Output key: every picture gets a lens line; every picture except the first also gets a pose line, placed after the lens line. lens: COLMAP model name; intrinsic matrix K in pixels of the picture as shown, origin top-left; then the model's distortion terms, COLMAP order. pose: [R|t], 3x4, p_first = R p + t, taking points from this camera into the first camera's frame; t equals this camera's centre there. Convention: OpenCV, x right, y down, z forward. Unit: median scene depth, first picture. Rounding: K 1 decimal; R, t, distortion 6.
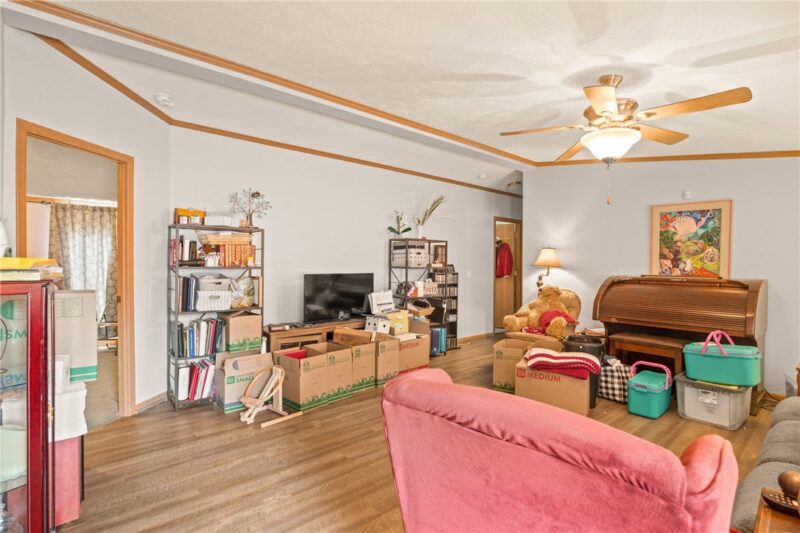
lens RADIAL K [[381.2, 0, 401.0], [0, 381.2, 264.8], [0, 0, 1]] dist [-0.013508, 0.000410]
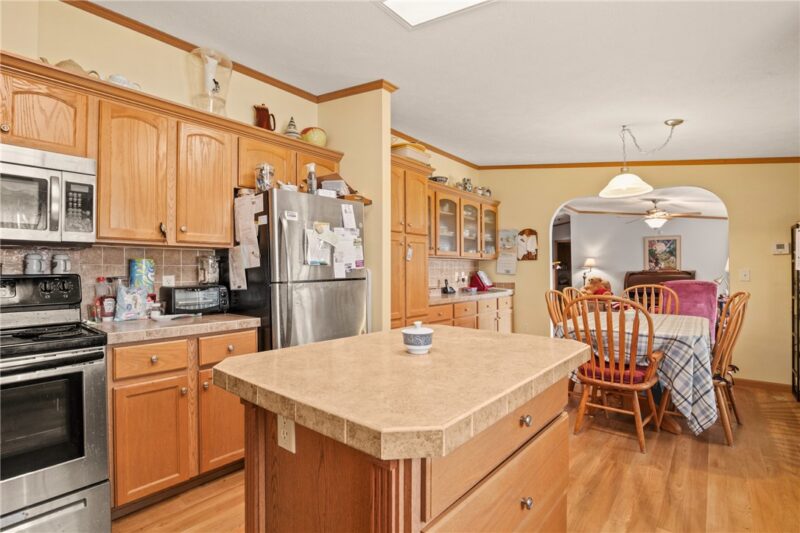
lens RADIAL K [[381.2, 0, 400.5], [0, 381.2, 267.8], [0, 0, 1]] dist [-0.013508, 0.000410]
pose [[0.985347, -0.017418, 0.169668, -1.053754], [0.019806, 0.999727, -0.012395, 0.013379], [-0.169405, 0.015574, 0.985423, -0.856839]]
